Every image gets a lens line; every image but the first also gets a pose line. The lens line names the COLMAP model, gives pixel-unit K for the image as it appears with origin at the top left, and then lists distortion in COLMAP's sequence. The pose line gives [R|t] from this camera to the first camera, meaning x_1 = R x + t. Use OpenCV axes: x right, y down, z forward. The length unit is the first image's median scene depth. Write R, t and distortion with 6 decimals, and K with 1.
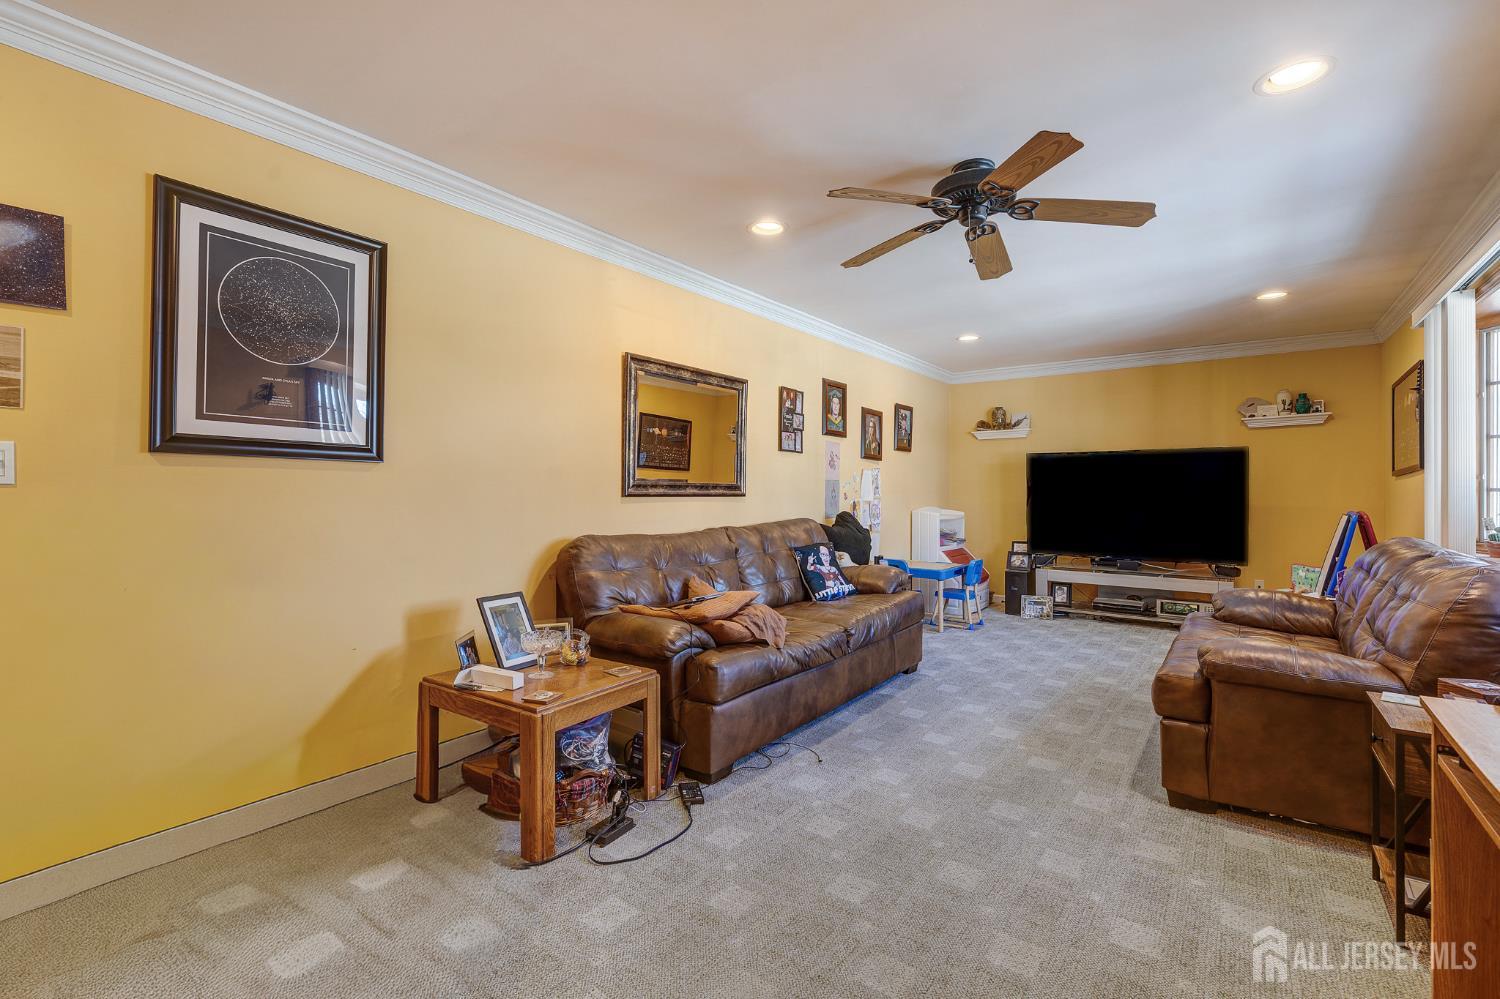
lens RADIAL K [[666.1, 0, 746.3], [0, 666.1, 488.4], [0, 0, 1]] dist [-0.001256, 0.000923]
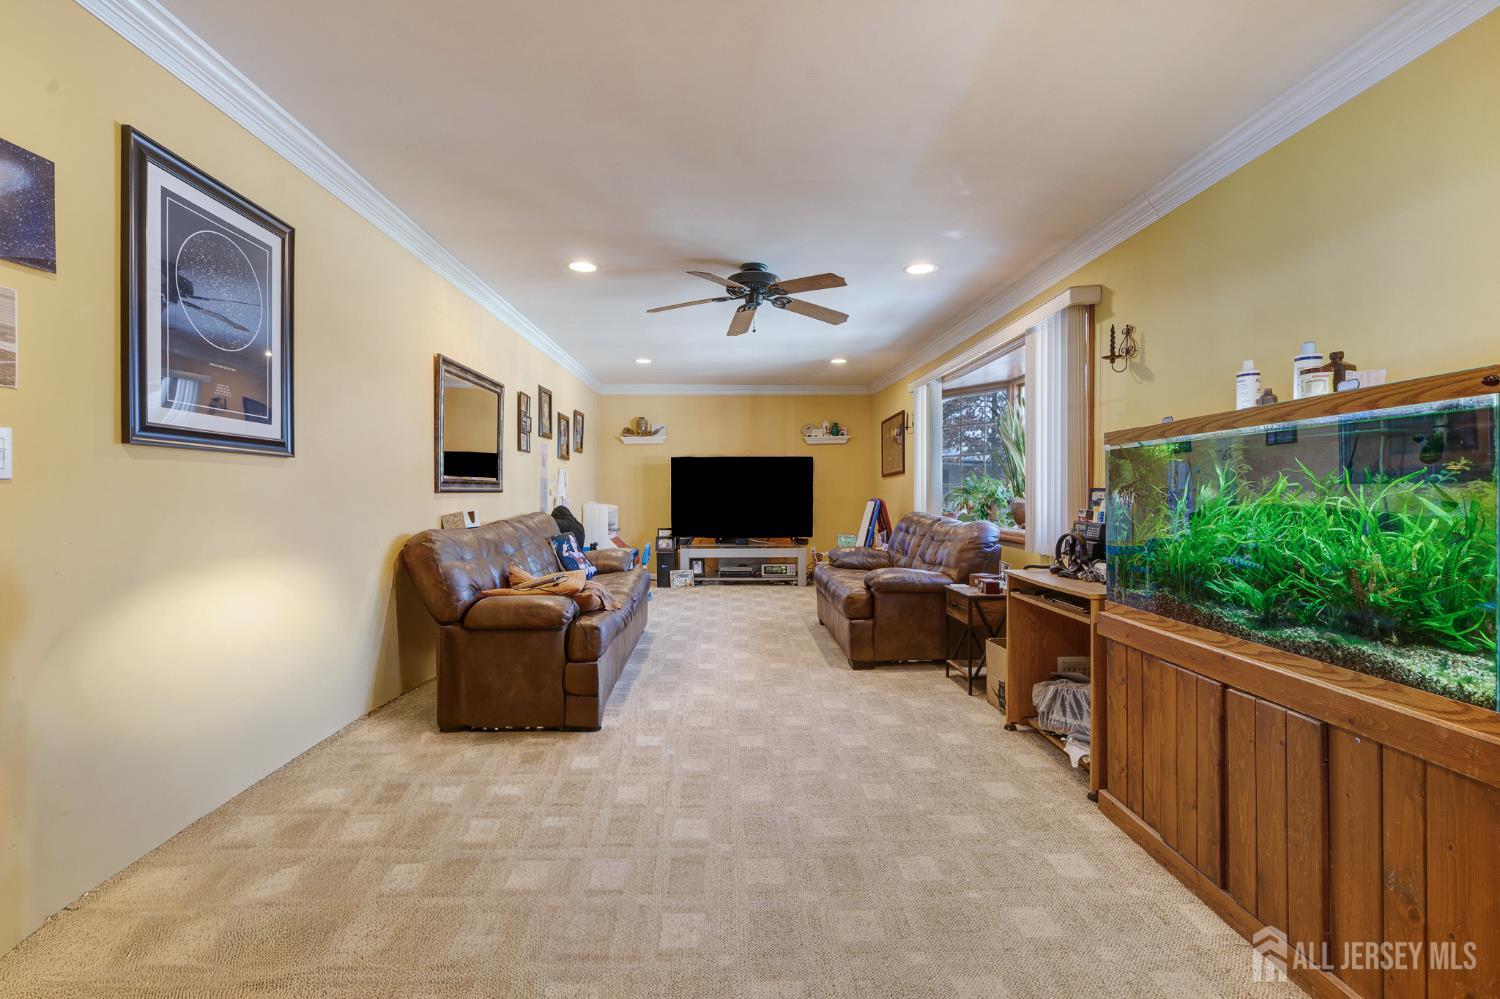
lens RADIAL K [[666.1, 0, 749.2], [0, 666.1, 496.3], [0, 0, 1]] dist [-0.001256, 0.000923]
pose [[0.778949, -0.011369, 0.626984, -0.455202], [0.001501, 0.999867, 0.016265, 0.001631], [-0.627085, -0.011728, 0.778863, -0.112766]]
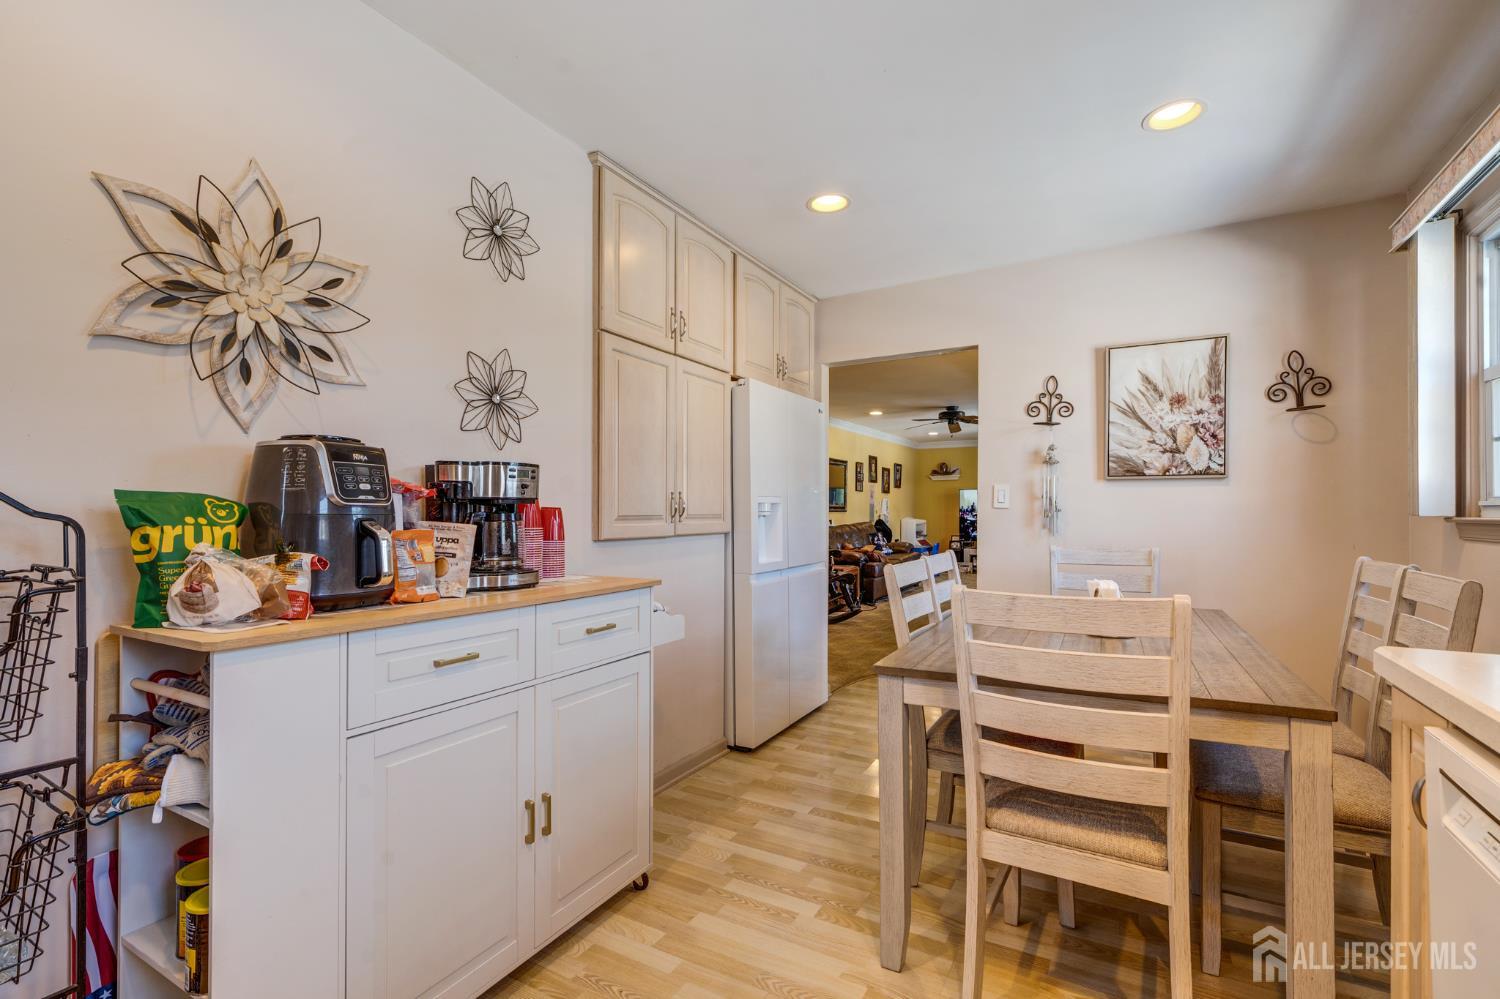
lens RADIAL K [[666.1, 0, 760.4], [0, 666.1, 505.1], [0, 0, 1]] dist [-0.001256, 0.000923]
pose [[0.990897, -0.002064, 0.134609, -0.752900], [0.001998, 0.999998, 0.000622, -0.015699], [-0.134610, -0.000348, 0.990899, -1.533065]]
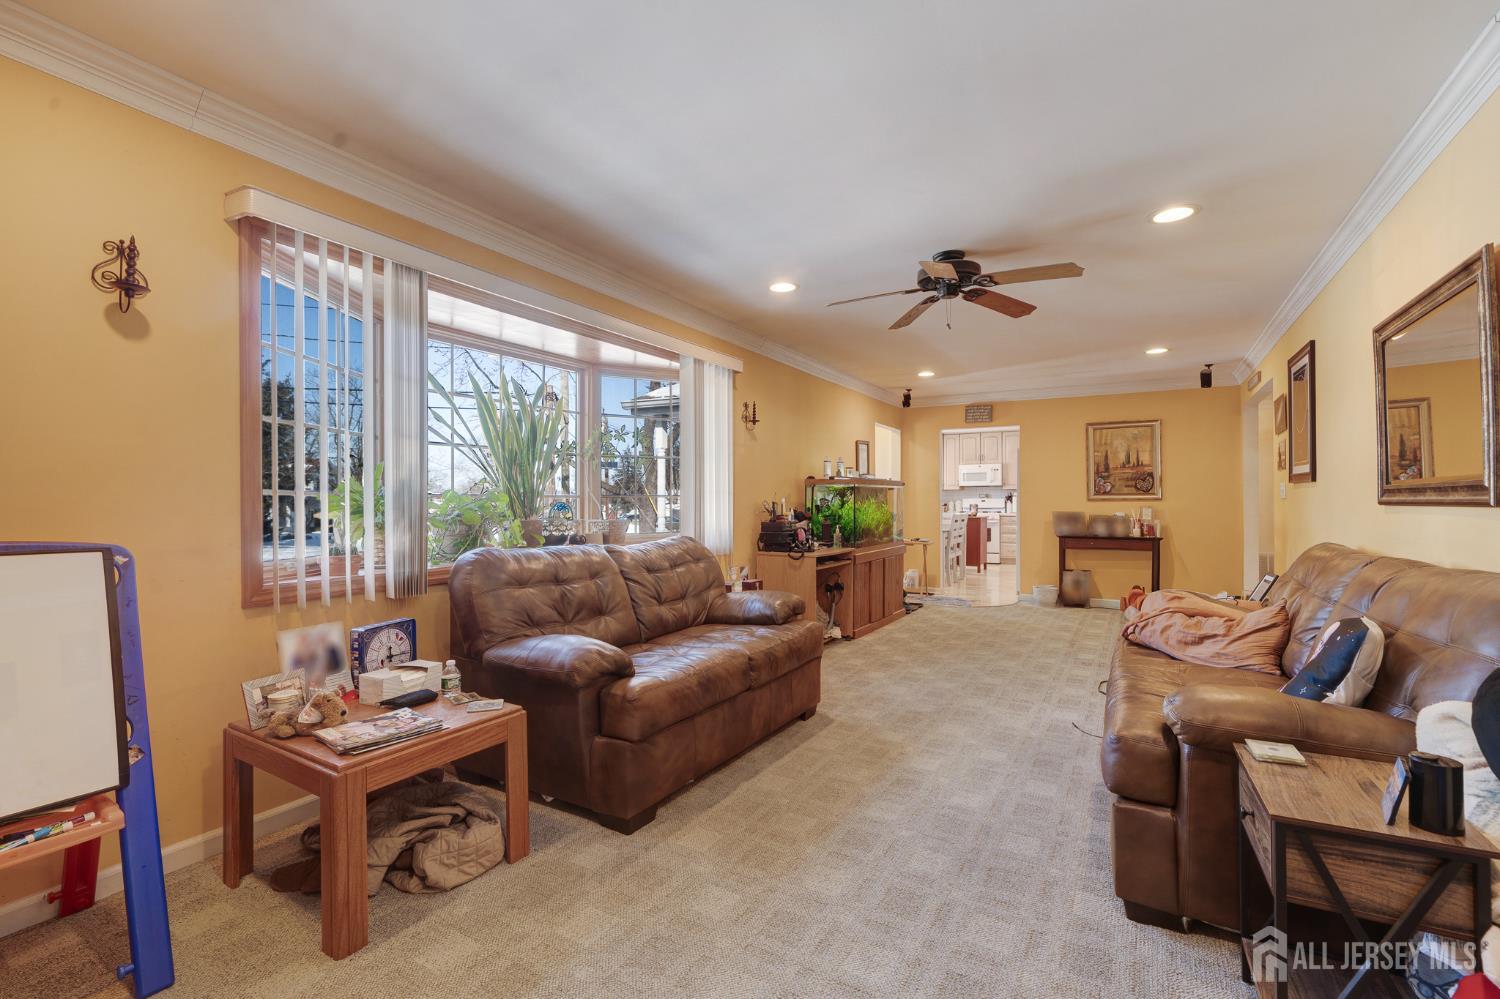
lens RADIAL K [[666.1, 0, 738.9], [0, 666.1, 498.8], [0, 0, 1]] dist [-0.001256, 0.000923]
pose [[-0.995419, -0.004640, -0.095494, 0.672104], [-0.003639, 0.999937, -0.010652, 0.016441], [0.095537, -0.010255, -0.995373, 1.735469]]
